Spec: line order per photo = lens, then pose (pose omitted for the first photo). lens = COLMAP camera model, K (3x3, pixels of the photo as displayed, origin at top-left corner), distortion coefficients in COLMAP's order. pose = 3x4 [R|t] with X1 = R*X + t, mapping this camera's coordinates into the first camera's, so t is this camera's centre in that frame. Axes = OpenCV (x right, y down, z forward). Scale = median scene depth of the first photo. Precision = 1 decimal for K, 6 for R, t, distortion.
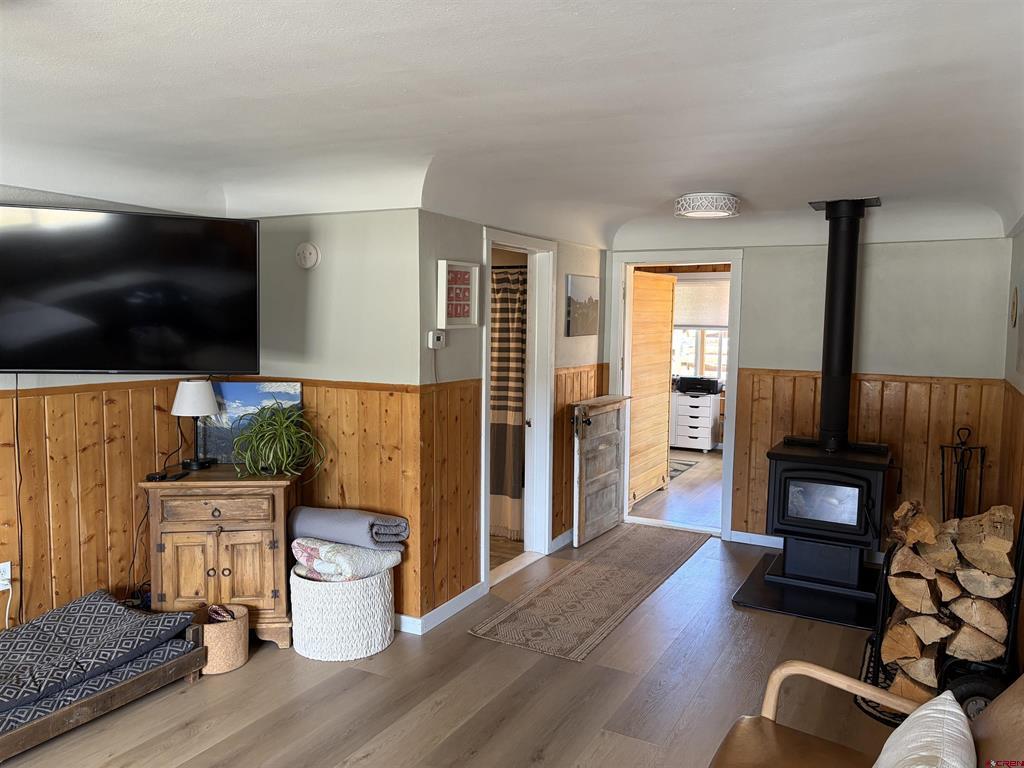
lens RADIAL K [[770.9, 0, 514.1], [0, 770.9, 383.5], [0, 0, 1]] dist [0.013996, 0.002197]
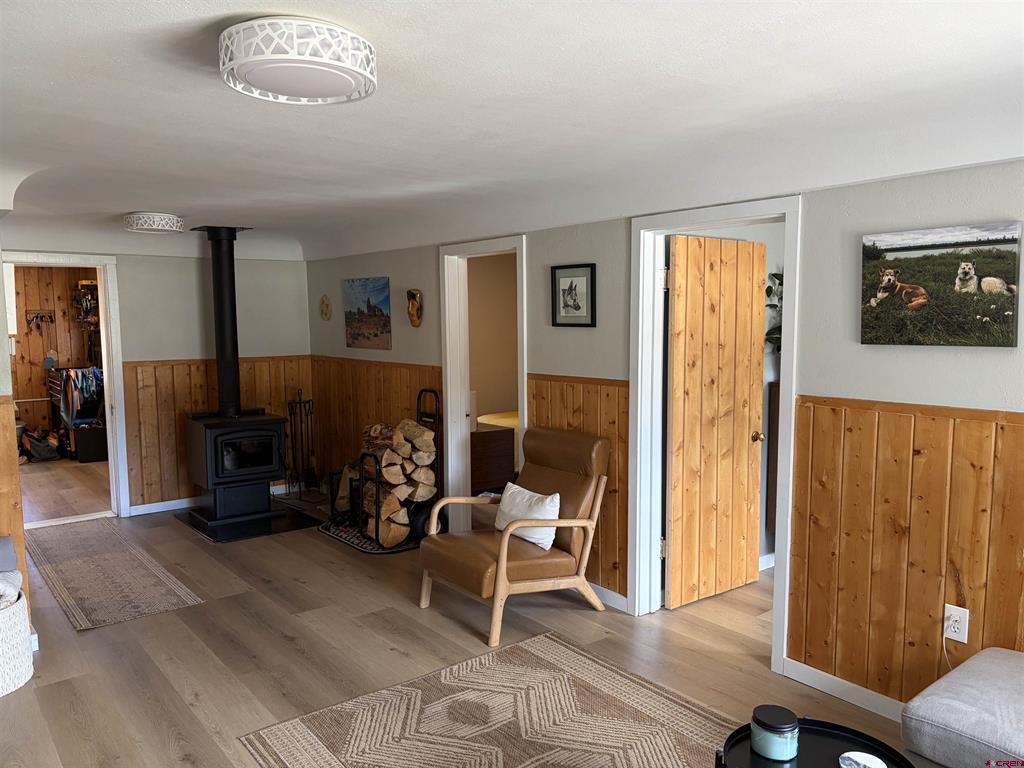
lens RADIAL K [[770.9, 0, 514.6], [0, 770.9, 387.2], [0, 0, 1]] dist [0.013996, 0.002197]
pose [[0.391787, -0.103198, 0.914250, -0.936652], [0.091899, 0.993110, 0.072718, -0.023644], [-0.915455, 0.055529, 0.398571, 0.054554]]
